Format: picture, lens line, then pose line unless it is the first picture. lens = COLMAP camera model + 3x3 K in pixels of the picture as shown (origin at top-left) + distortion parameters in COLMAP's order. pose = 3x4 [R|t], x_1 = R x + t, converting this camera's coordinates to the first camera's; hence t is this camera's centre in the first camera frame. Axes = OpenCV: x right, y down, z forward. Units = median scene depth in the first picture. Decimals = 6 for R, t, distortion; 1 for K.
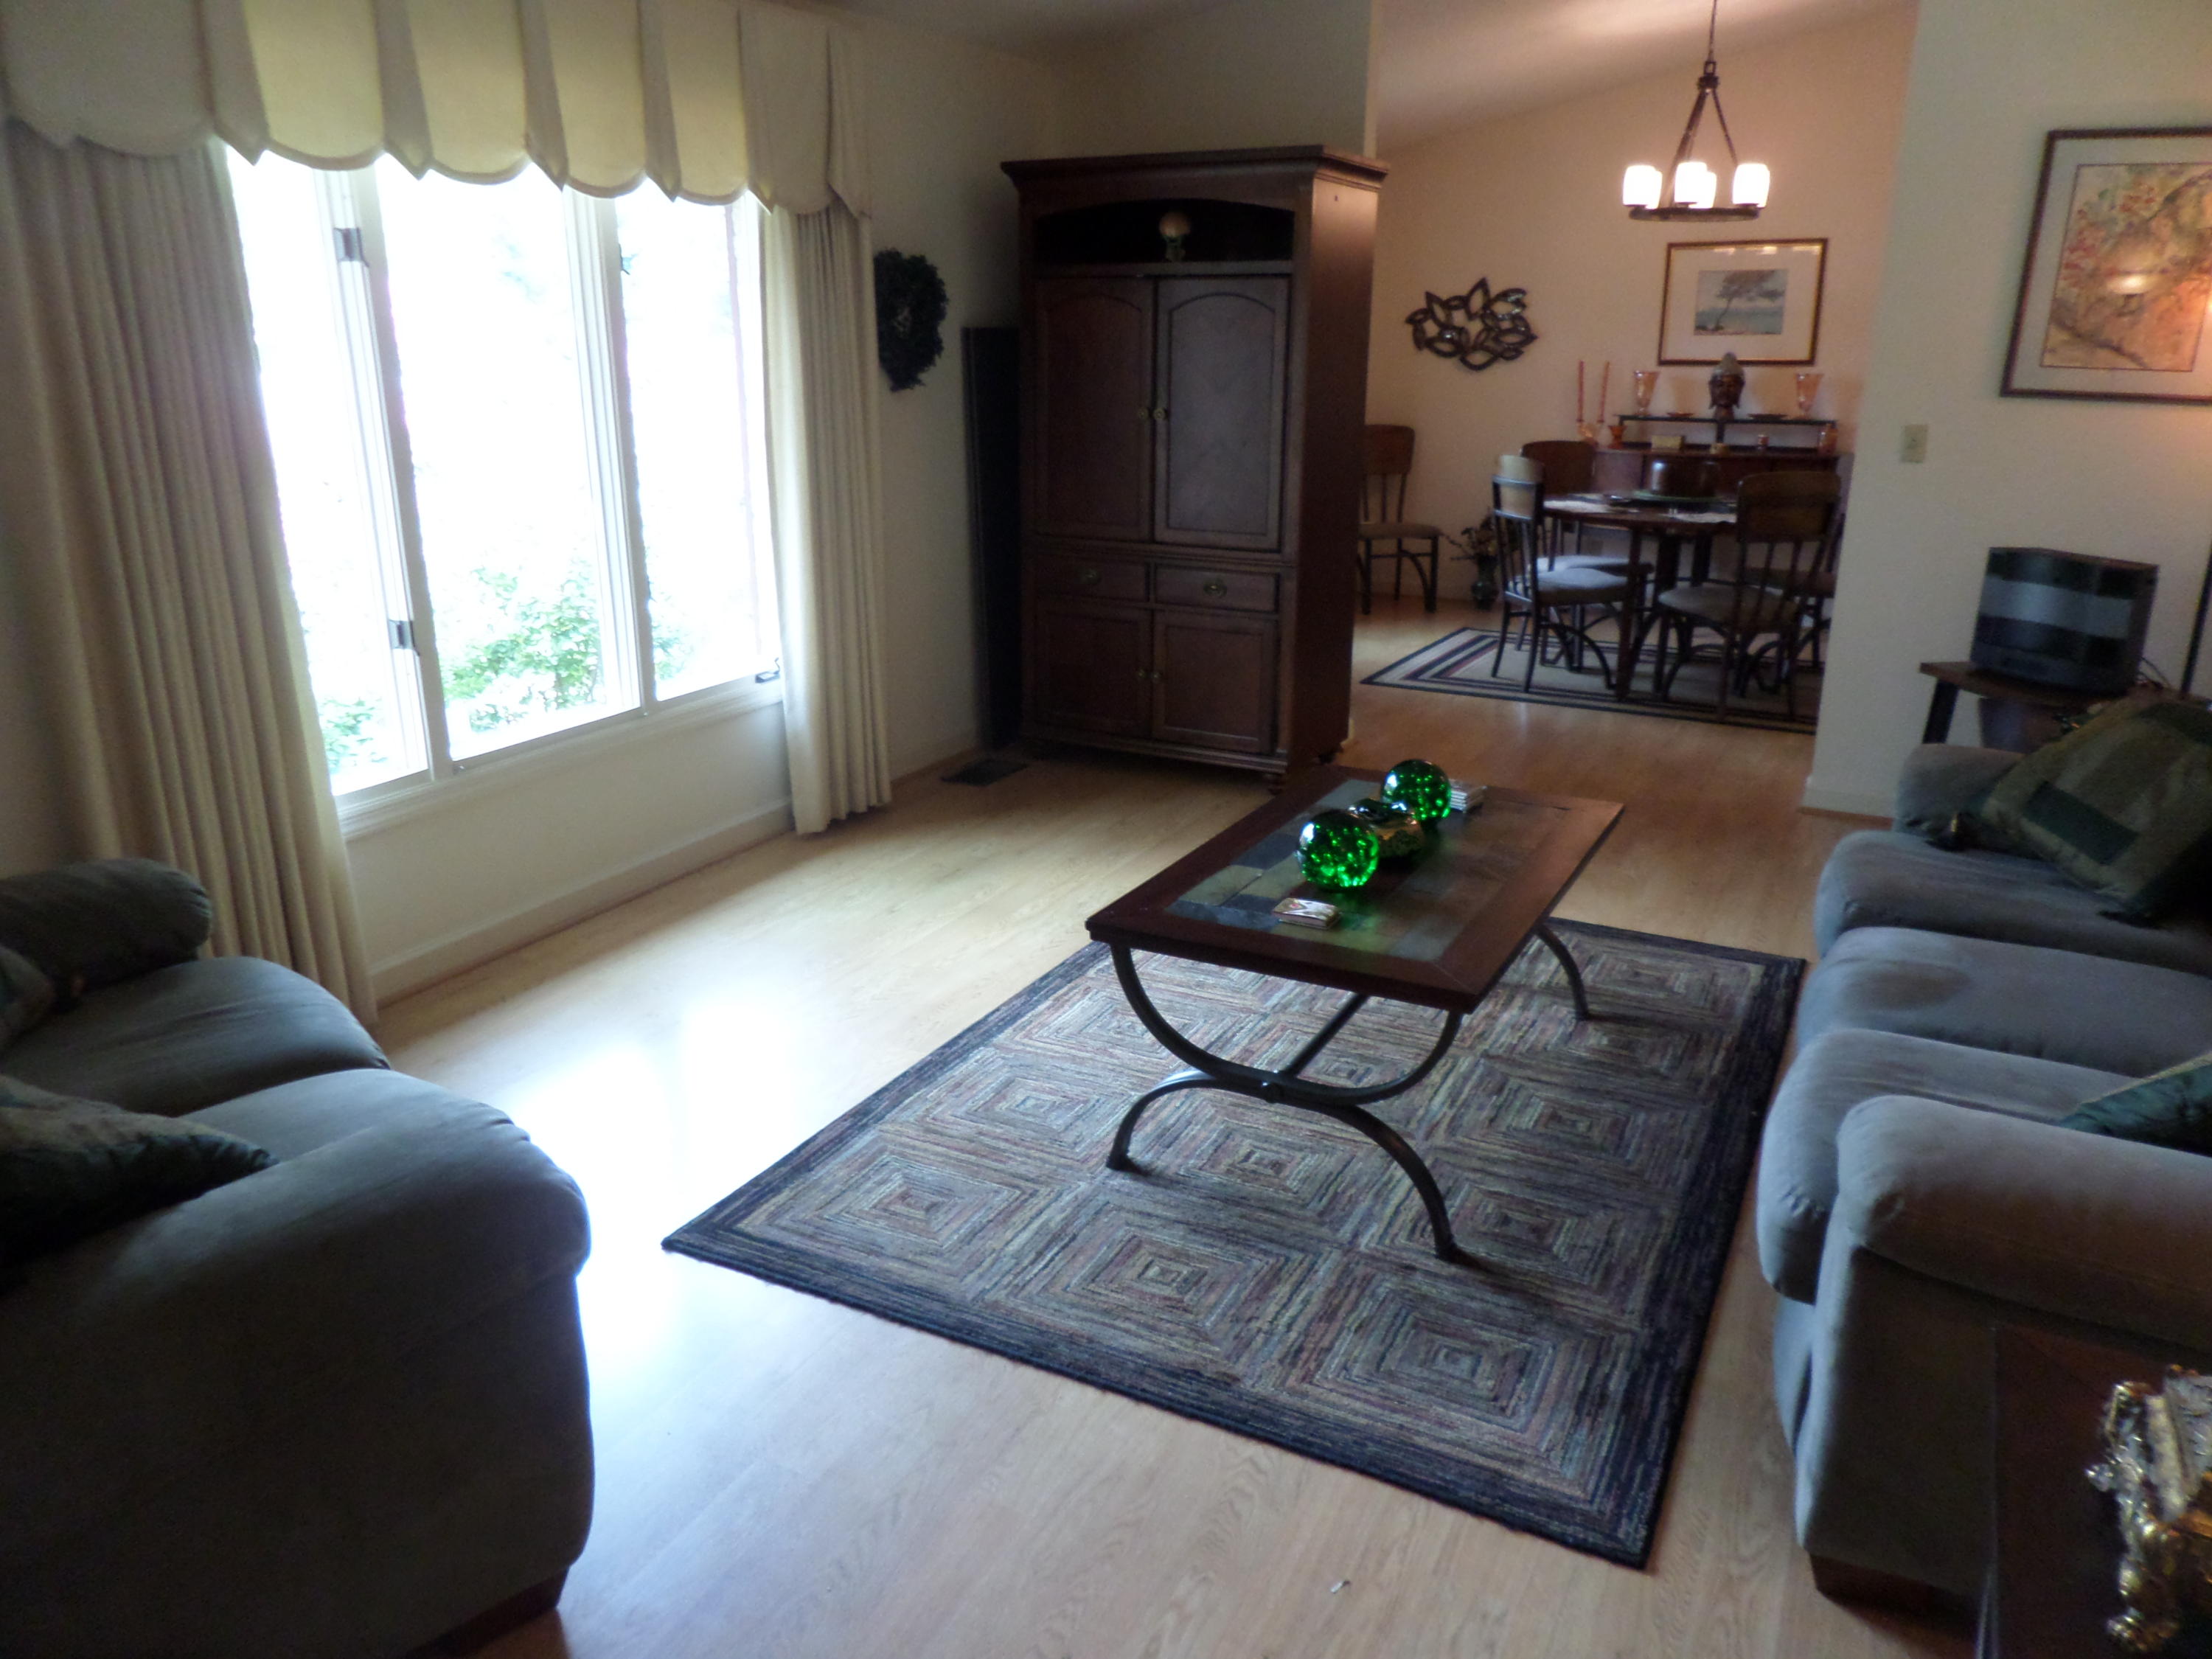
lens RADIAL K [[1573.6, 0, 1101.6], [0, 1573.6, 821.0], [0, 0, 1]] dist [-0.017310, 0.007346]
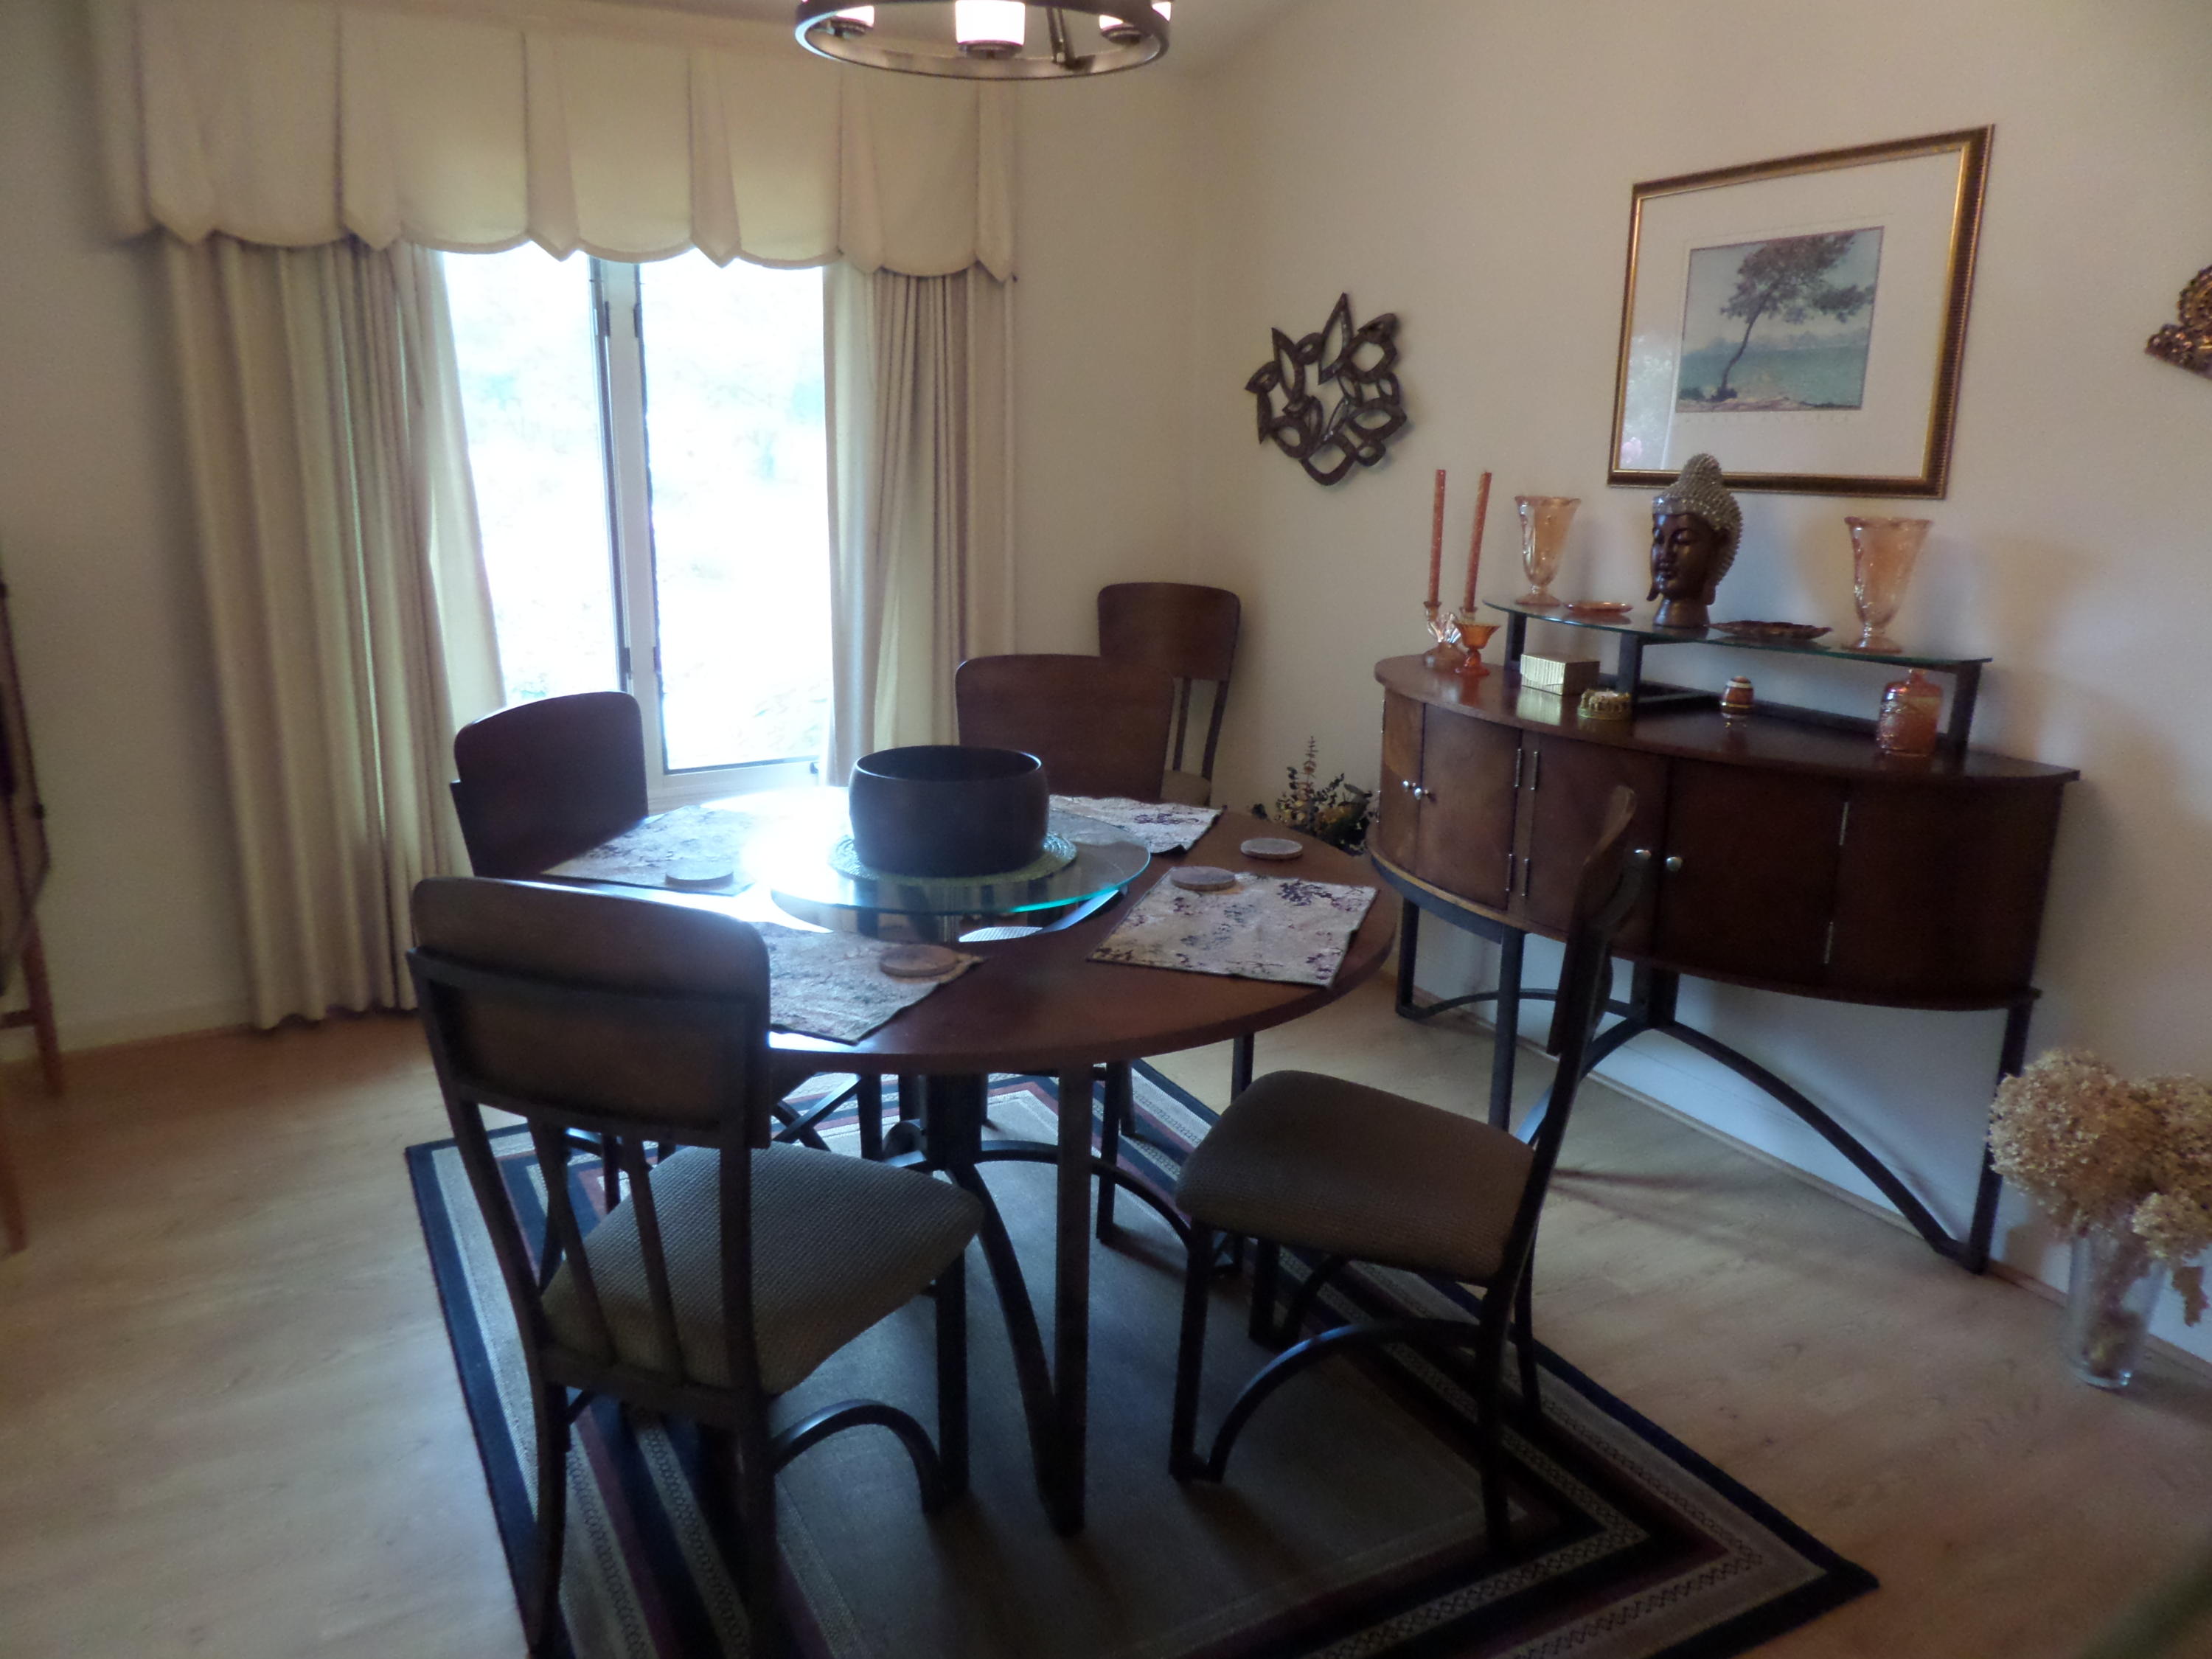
lens RADIAL K [[1573.6, 0, 1108.7], [0, 1573.6, 835.3], [0, 0, 1]] dist [-0.017310, 0.007346]
pose [[0.837452, 0.156321, -0.523677, 0.475767], [-0.189764, 0.981775, -0.010400, -0.172331], [0.512507, 0.108085, 0.851854, 0.595393]]
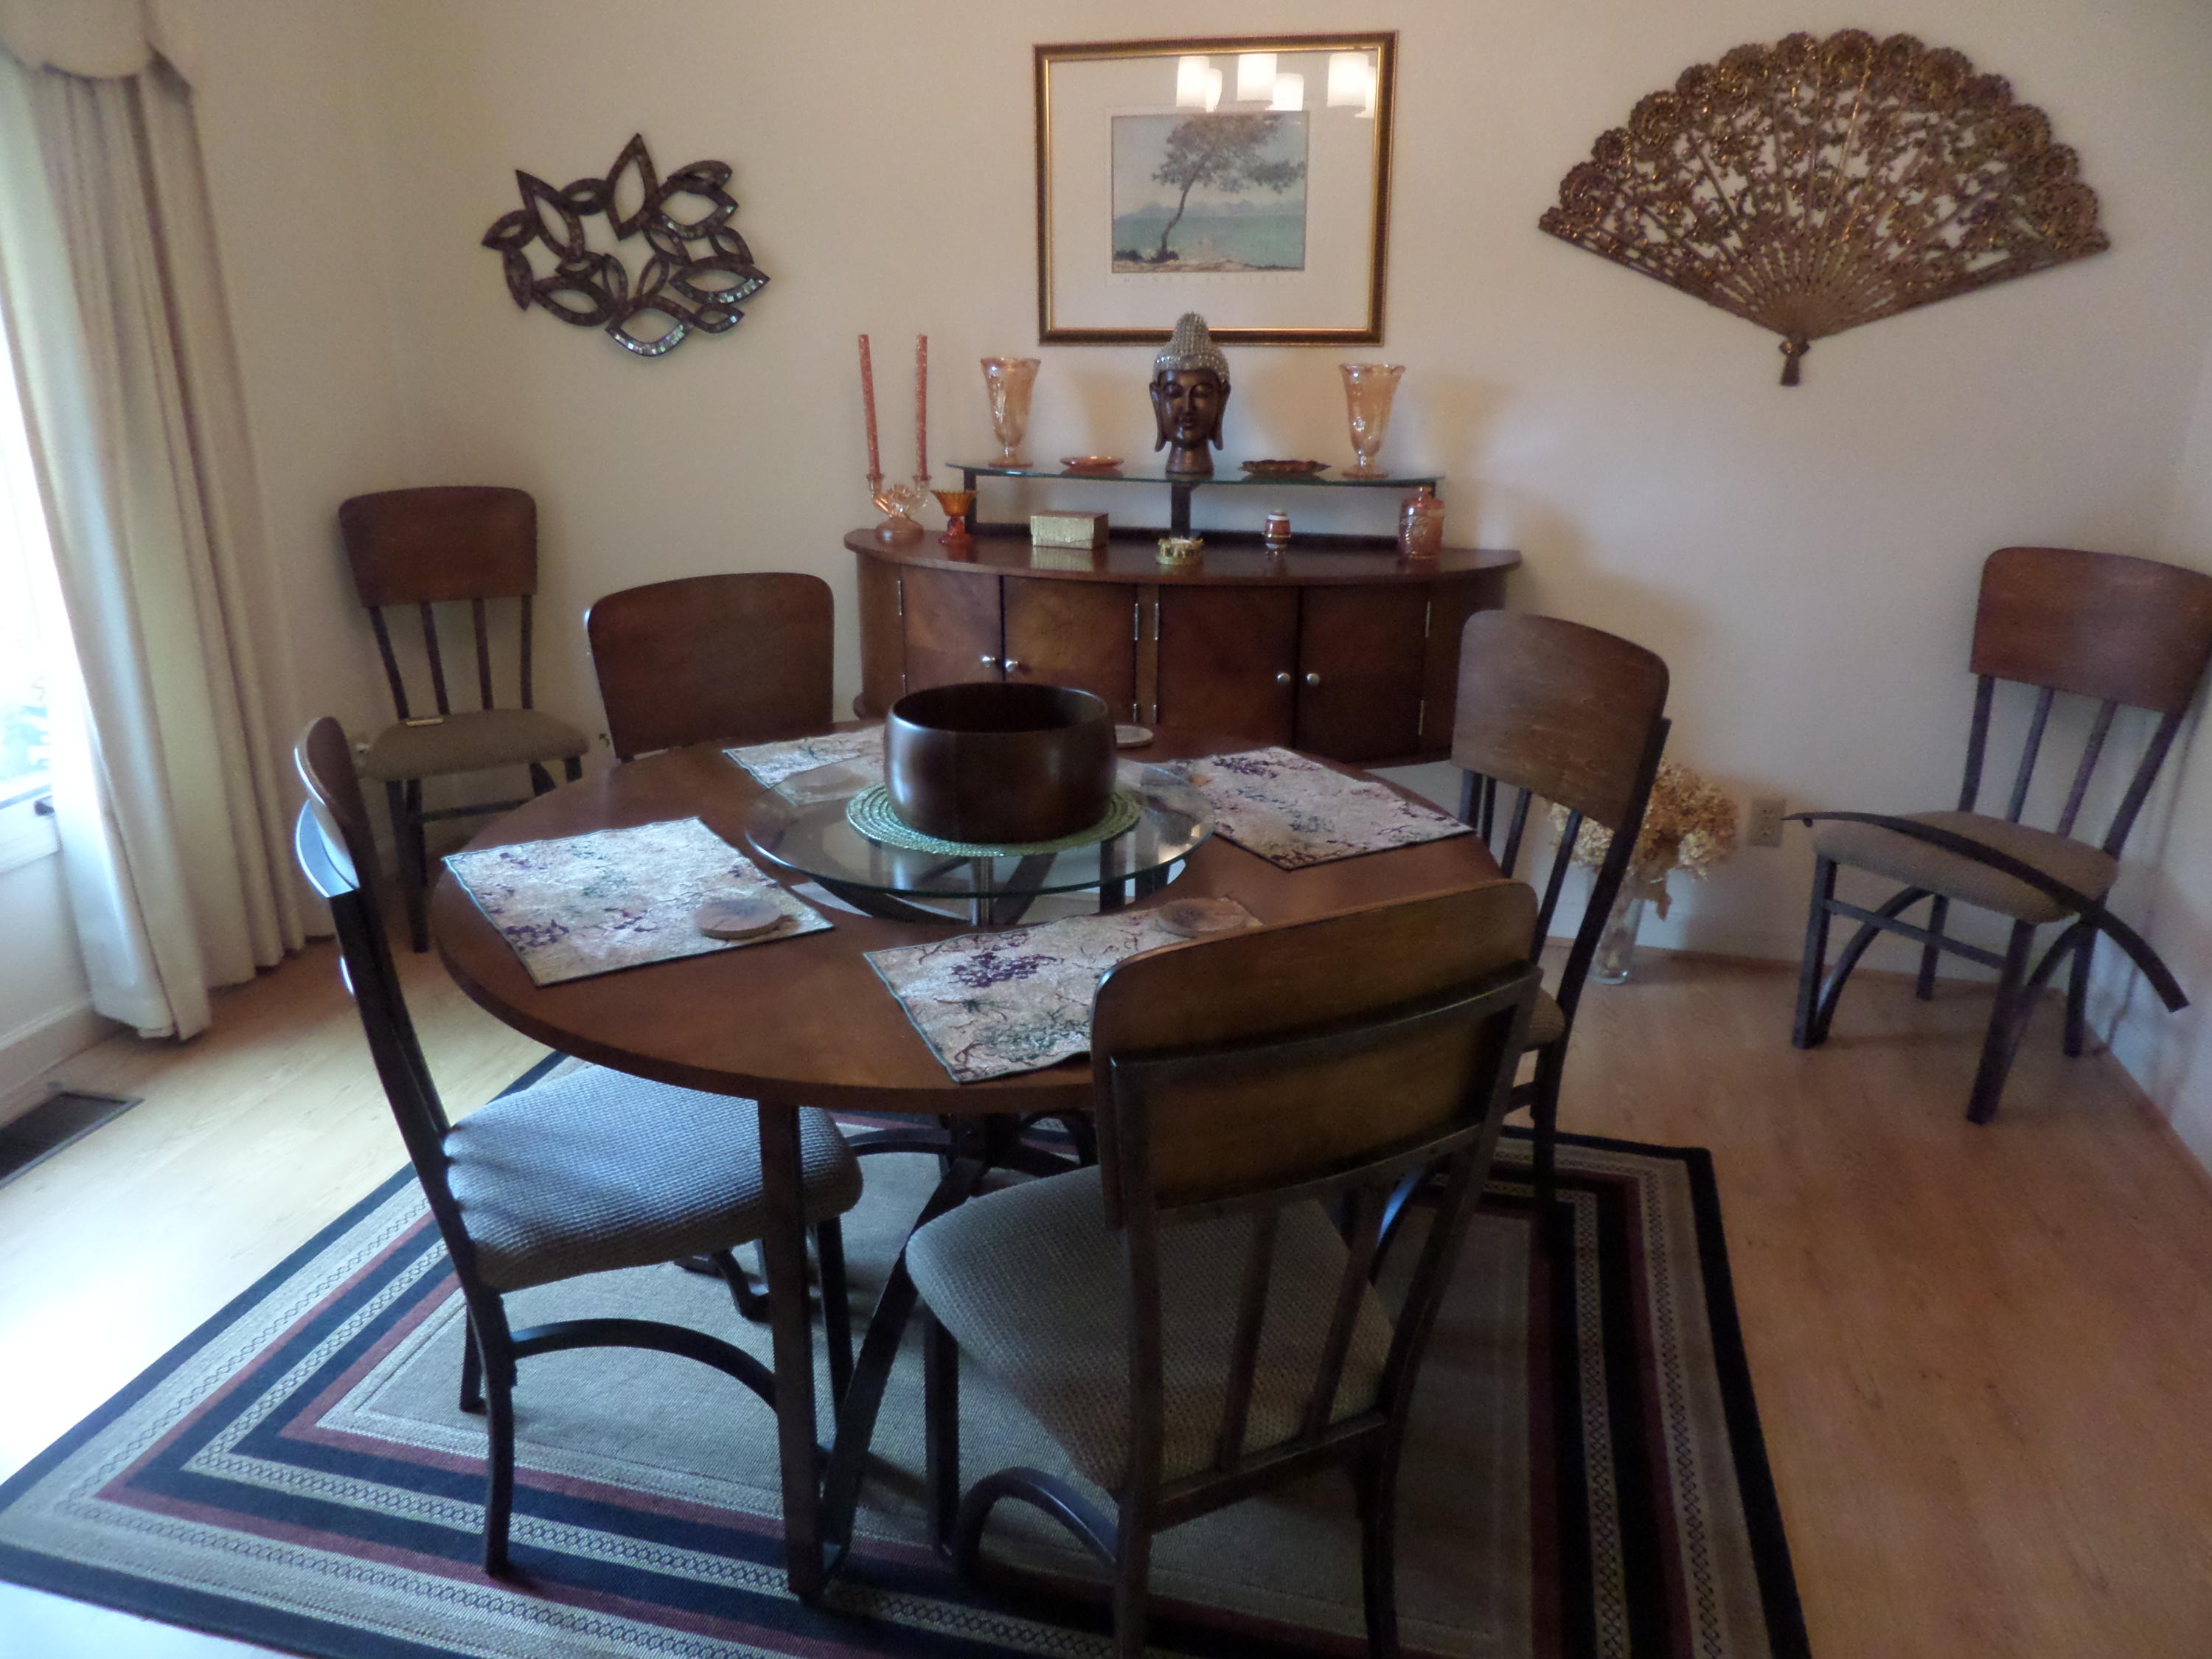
lens RADIAL K [[1573.6, 0, 1111.2], [0, 1573.6, 836.9], [0, 0, 1]] dist [-0.017310, 0.007346]
pose [[0.969757, -0.069511, 0.233967, 0.264811], [0.064394, 0.997490, 0.029451, -0.168871], [-0.235427, -0.013494, 0.971798, 0.580021]]
